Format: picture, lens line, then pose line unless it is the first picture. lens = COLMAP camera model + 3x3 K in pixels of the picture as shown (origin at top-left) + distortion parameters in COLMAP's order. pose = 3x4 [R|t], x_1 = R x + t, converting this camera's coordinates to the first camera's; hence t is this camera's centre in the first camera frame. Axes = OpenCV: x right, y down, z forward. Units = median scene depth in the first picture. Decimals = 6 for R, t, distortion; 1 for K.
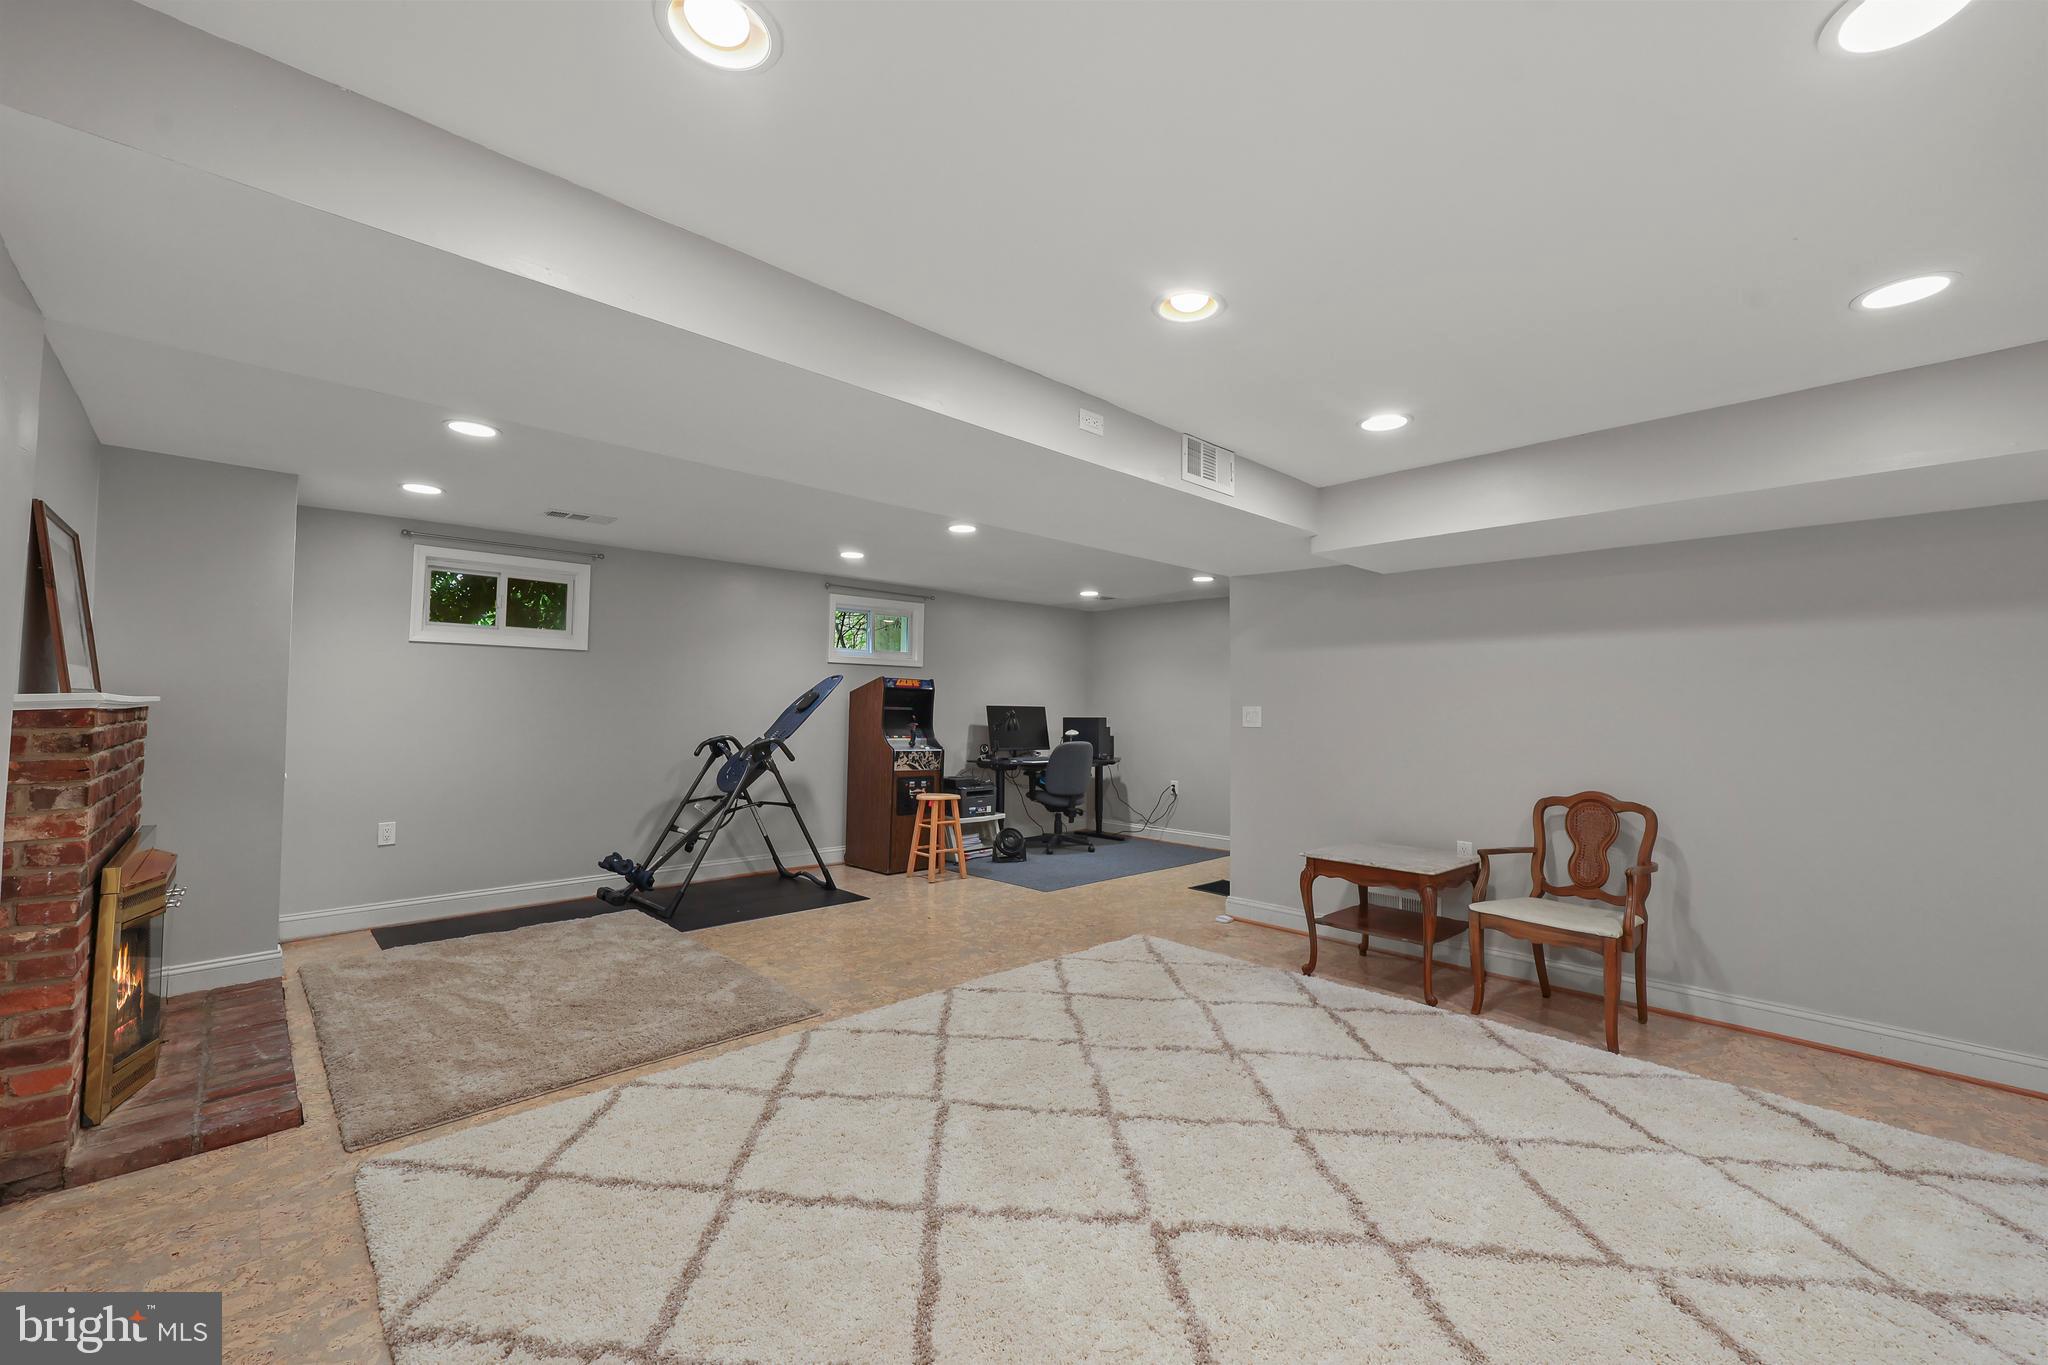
lens RADIAL K [[850.9, 0, 1028.9], [0, 850.9, 720.2], [0, 0, 1]] dist [-0.002837, -0.000067]
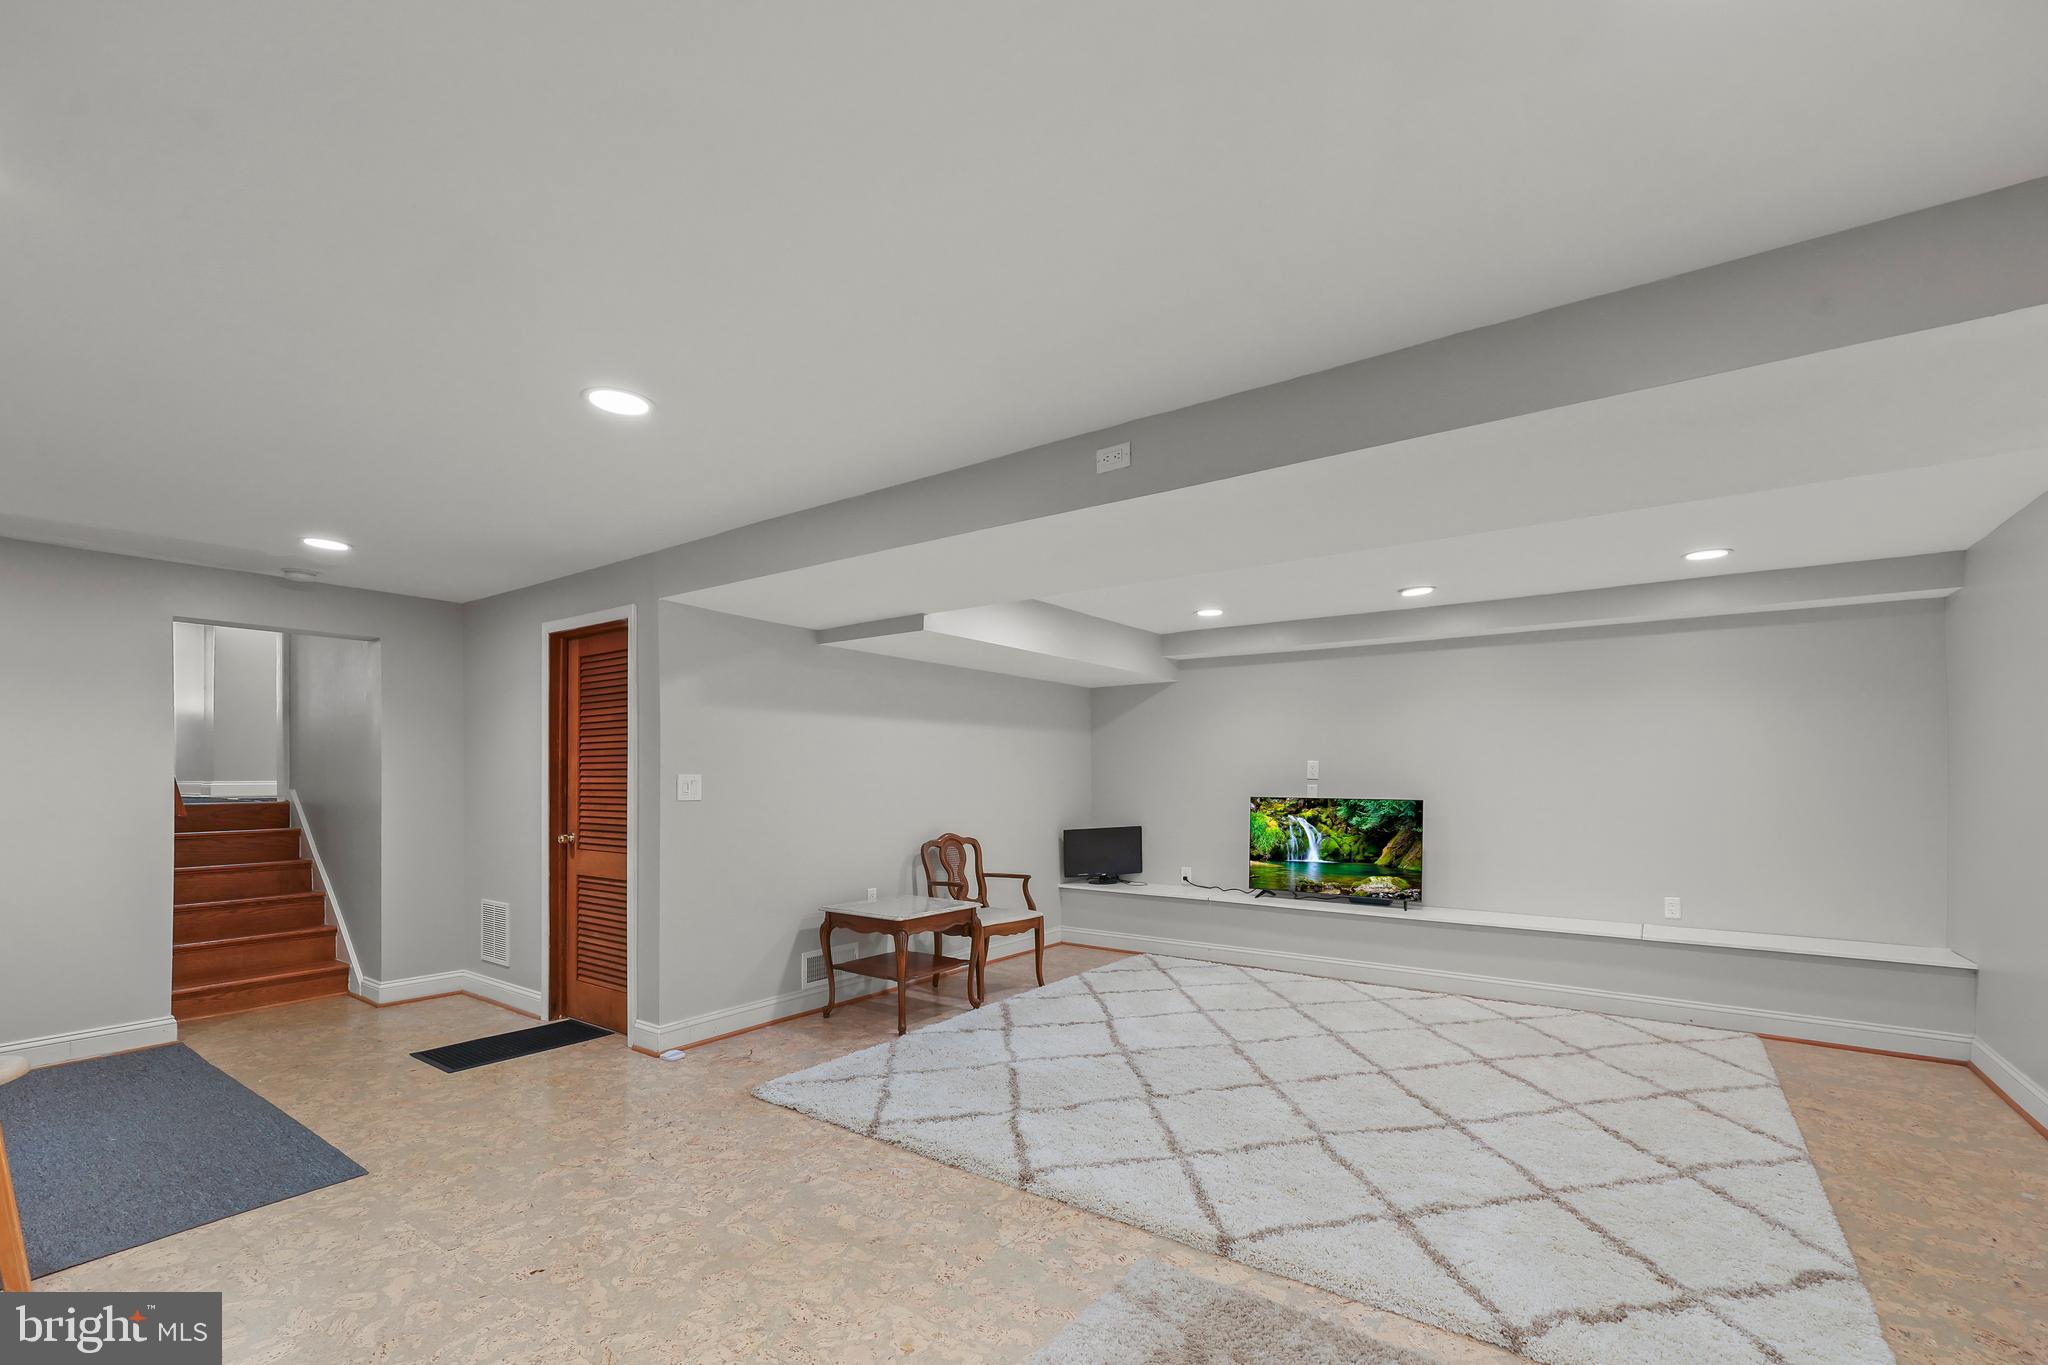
lens RADIAL K [[850.9, 0, 1028.9], [0, 850.9, 720.2], [0, 0, 1]] dist [-0.002837, -0.000067]
pose [[-0.197879, 0.067045, 0.977931, -0.748881], [0.014917, 0.997749, -0.065386, -0.012253], [-0.980113, 0.001649, -0.198434, 1.052235]]
